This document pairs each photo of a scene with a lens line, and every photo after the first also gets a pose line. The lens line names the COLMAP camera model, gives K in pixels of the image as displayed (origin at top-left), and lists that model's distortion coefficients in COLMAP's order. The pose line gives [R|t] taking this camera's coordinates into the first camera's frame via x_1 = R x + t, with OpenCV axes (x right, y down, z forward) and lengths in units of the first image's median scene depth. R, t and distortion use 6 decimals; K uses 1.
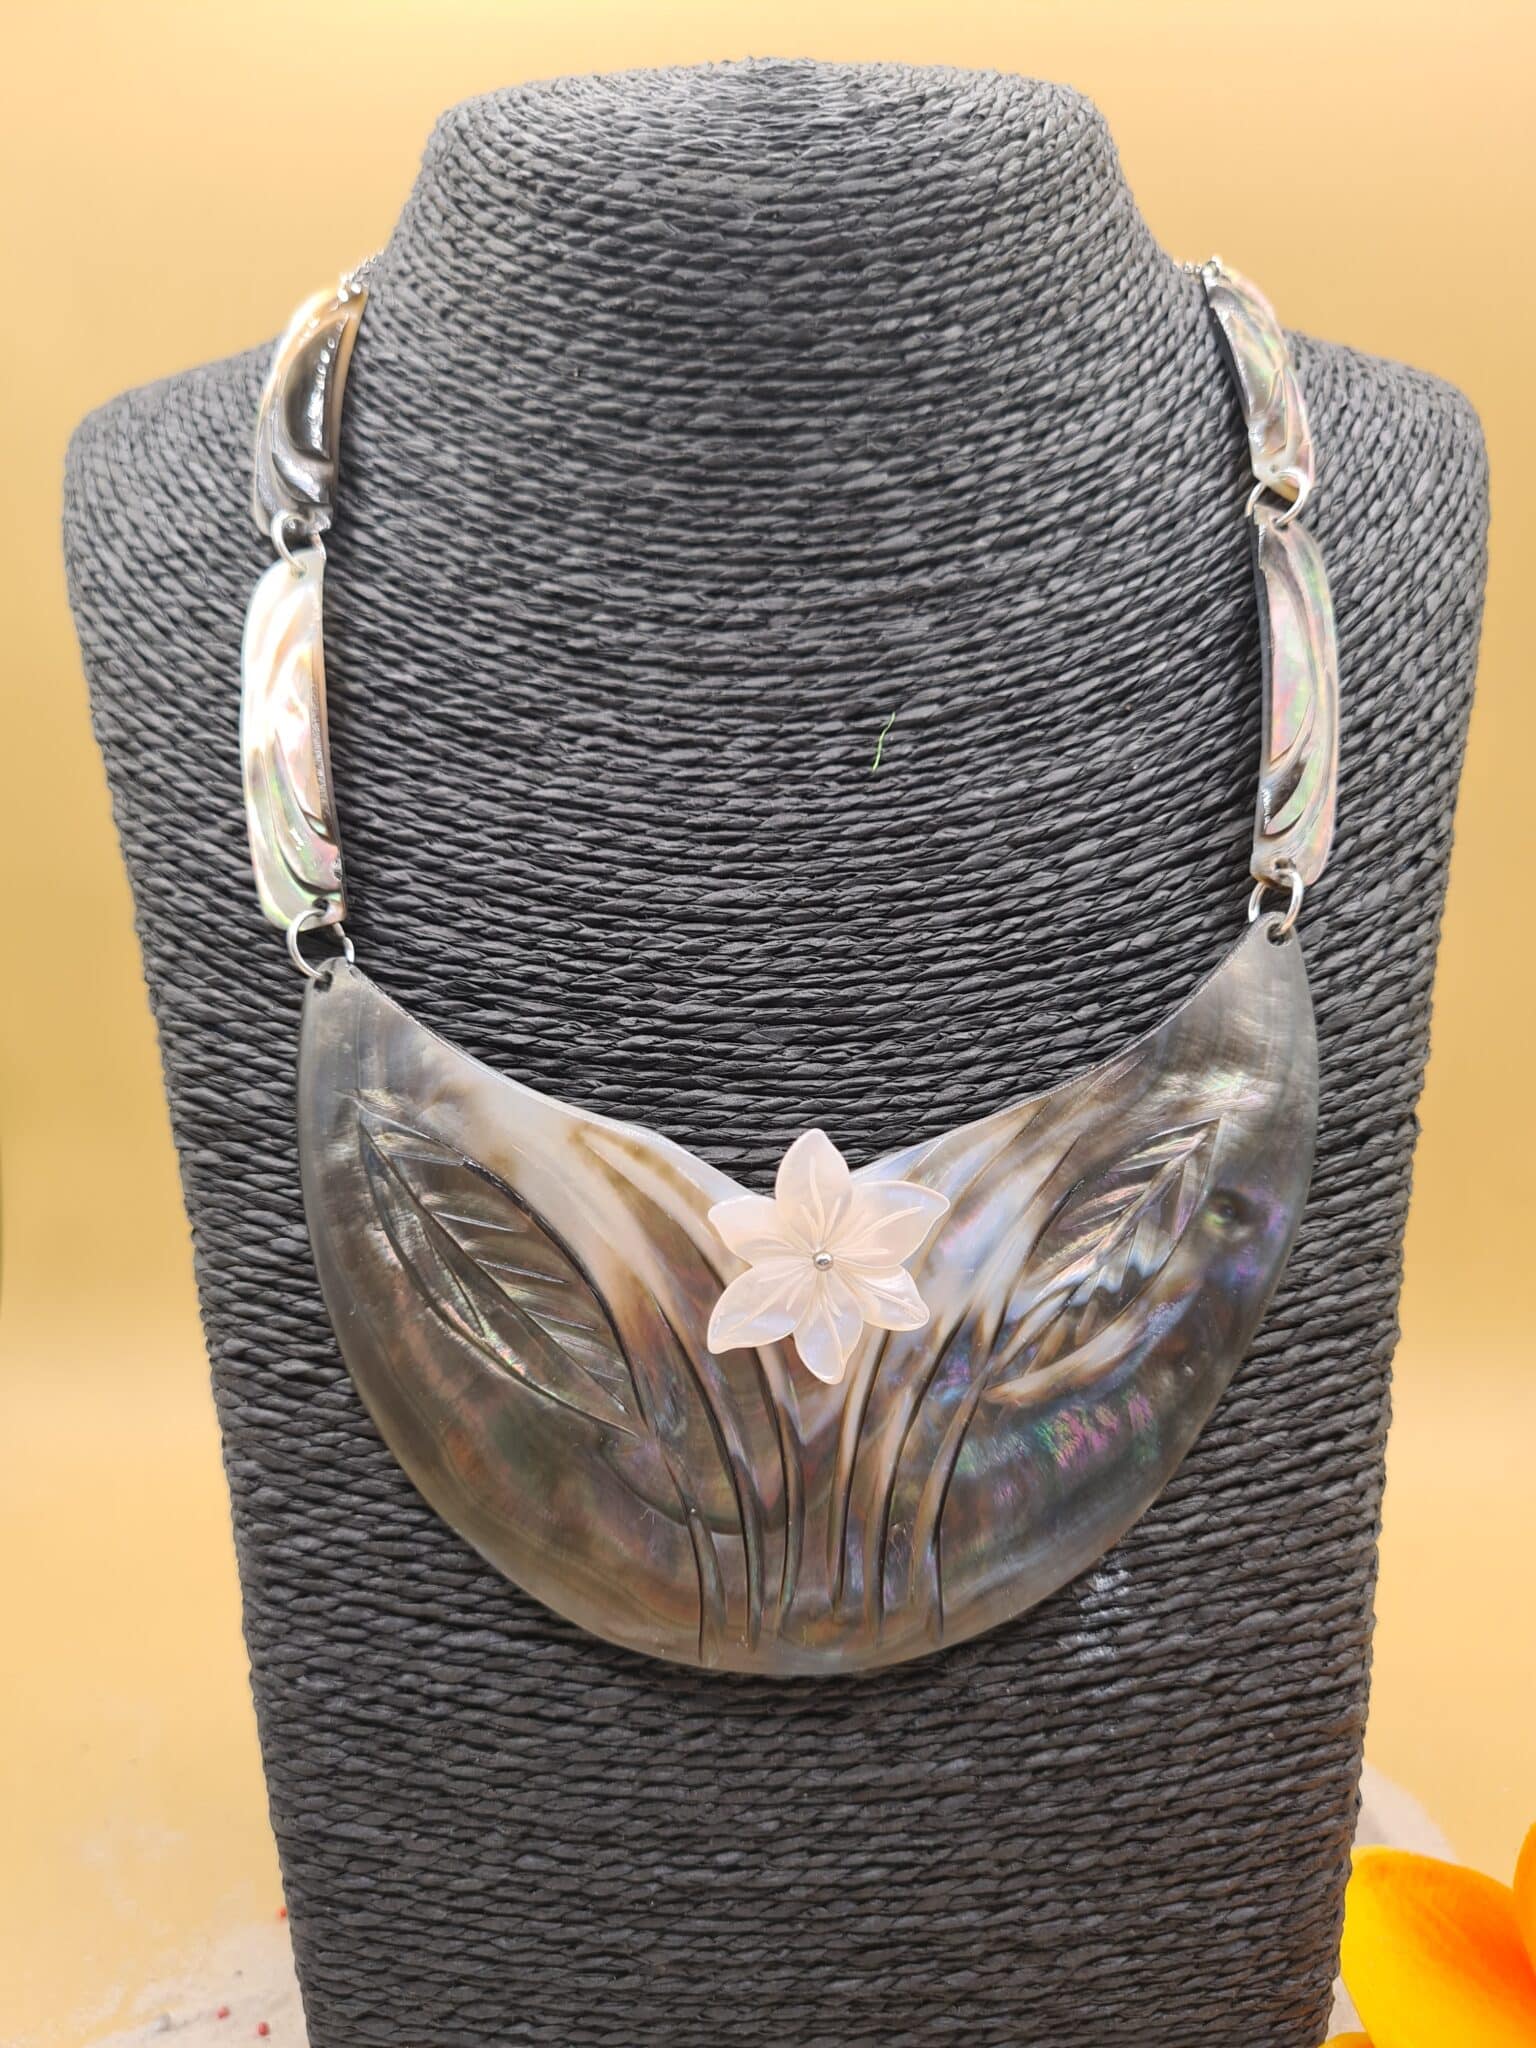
lens RADIAL K [[1576.8, 0, 698.5], [0, 1576.8, 1026.0], [0, 0, 1]] dist [-0.003601, -0.003217]
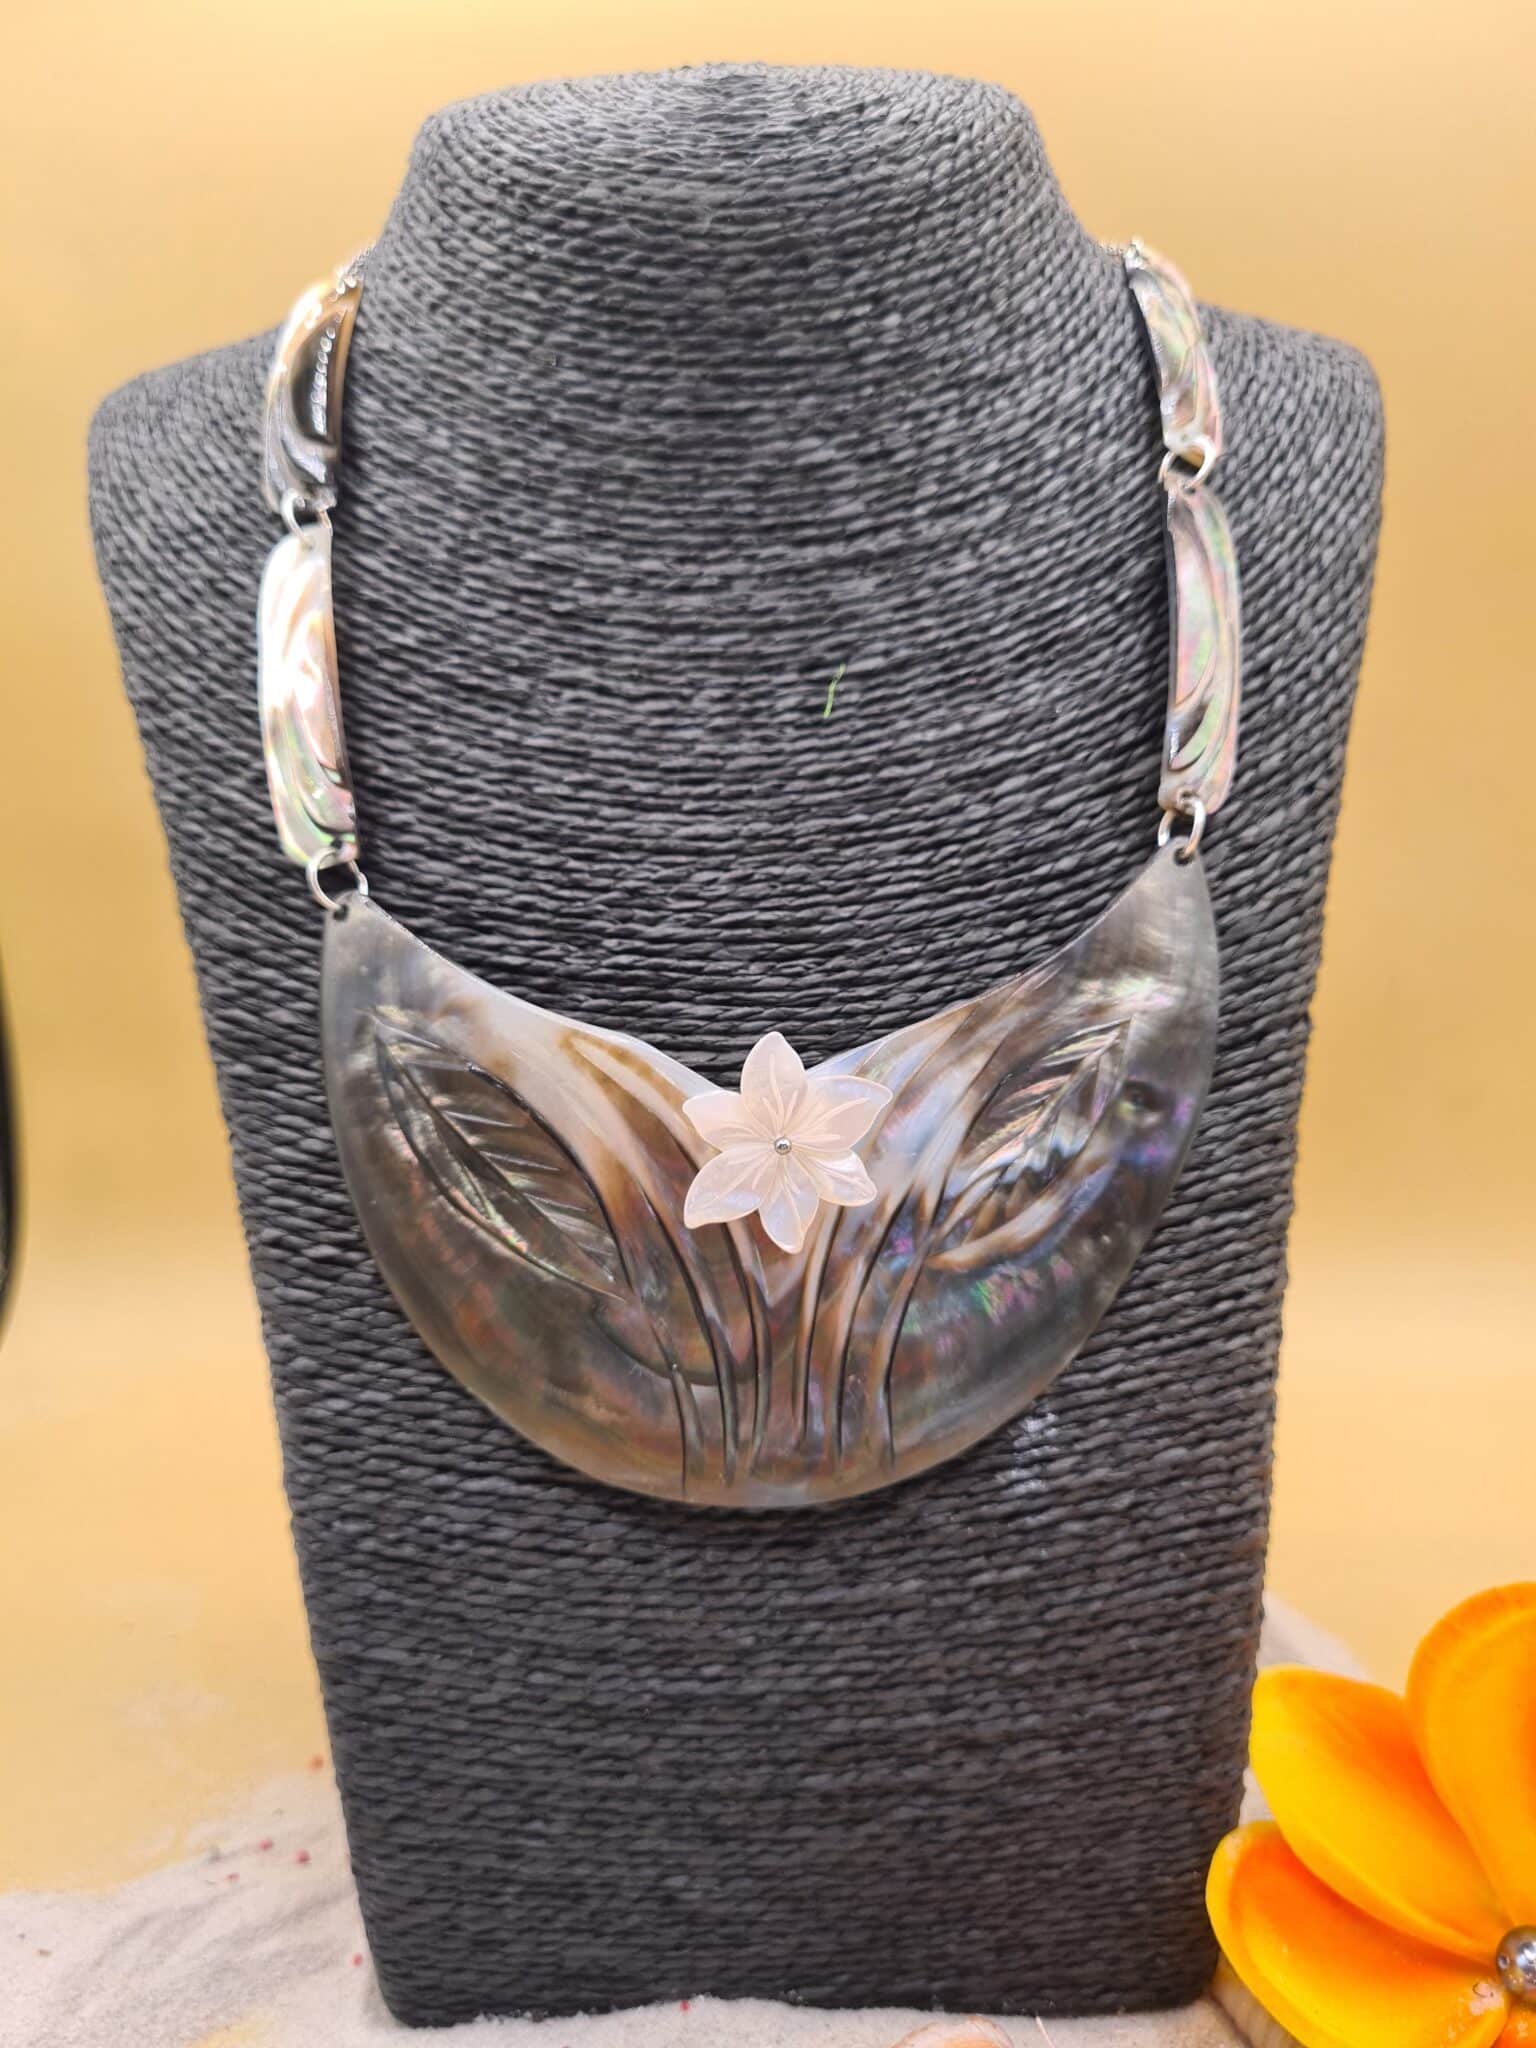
lens RADIAL K [[1516.5, 0, 701.2], [0, 1516.5, 999.1], [0, 0, 1]] dist [-0.005183, 0.001360]
pose [[0.999793, -0.017874, 0.009671, 0.008186], [0.017620, 0.999512, 0.025797, 0.009423], [-0.010127, -0.025622, 0.999620, -0.083857]]
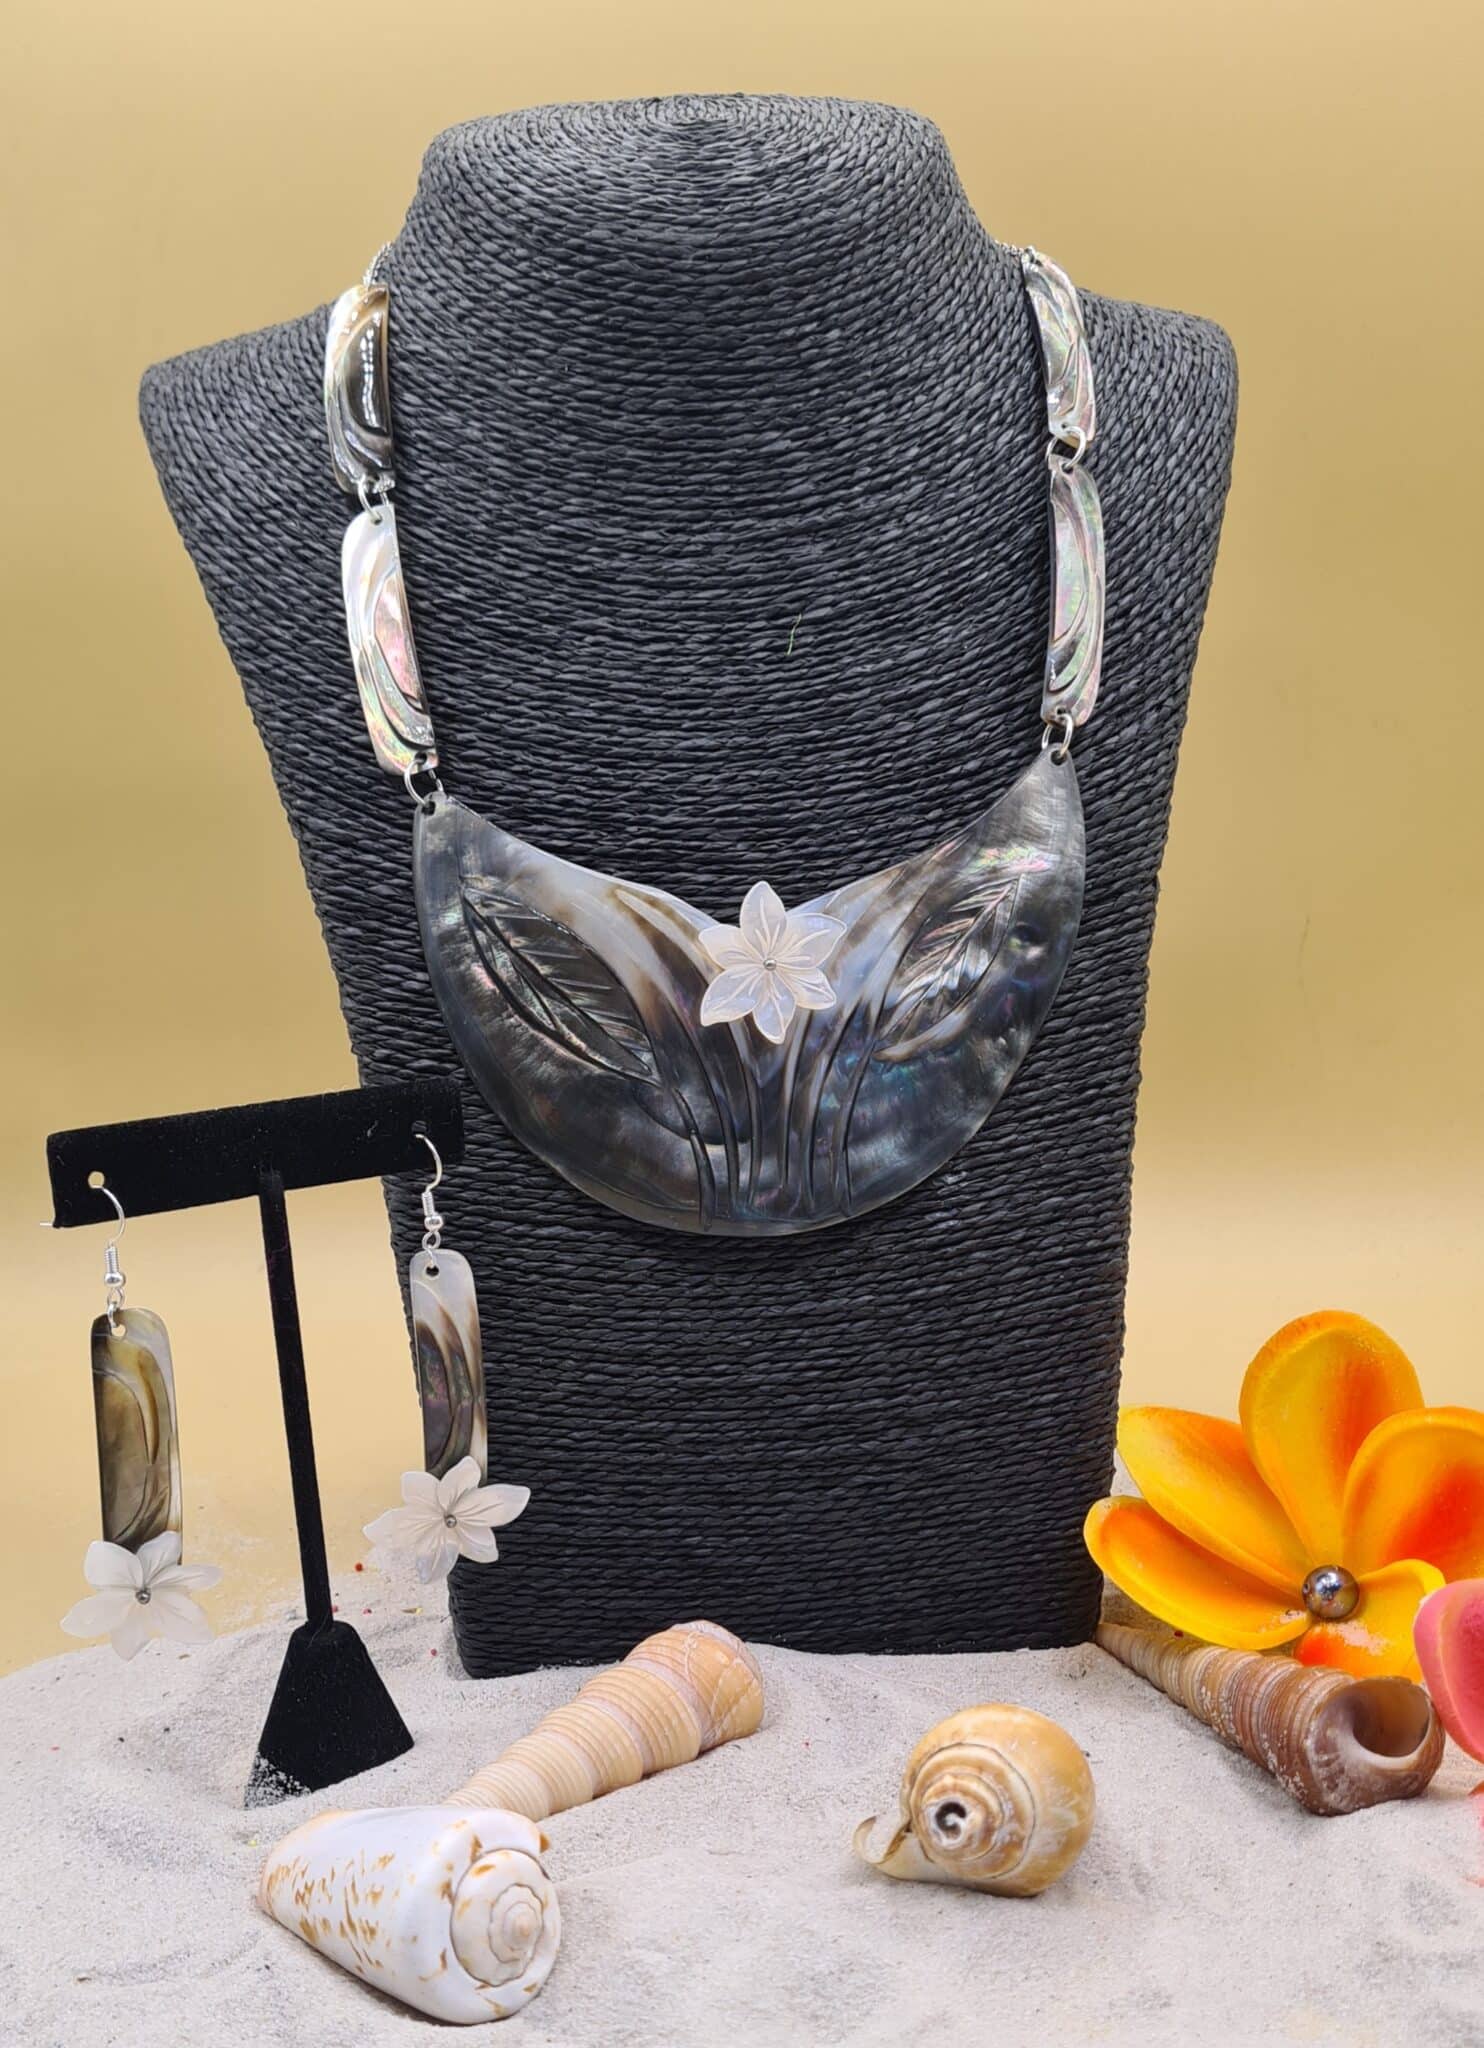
lens RADIAL K [[1648.9, 0, 703.0], [0, 1648.9, 1091.7], [0, 0, 1]] dist [0.042895, -0.047782]
pose [[0.996894, -0.043661, 0.065538, -0.084681], [0.037503, 0.995013, 0.092423, 0.095120], [-0.069247, -0.089678, 0.993561, -0.547314]]
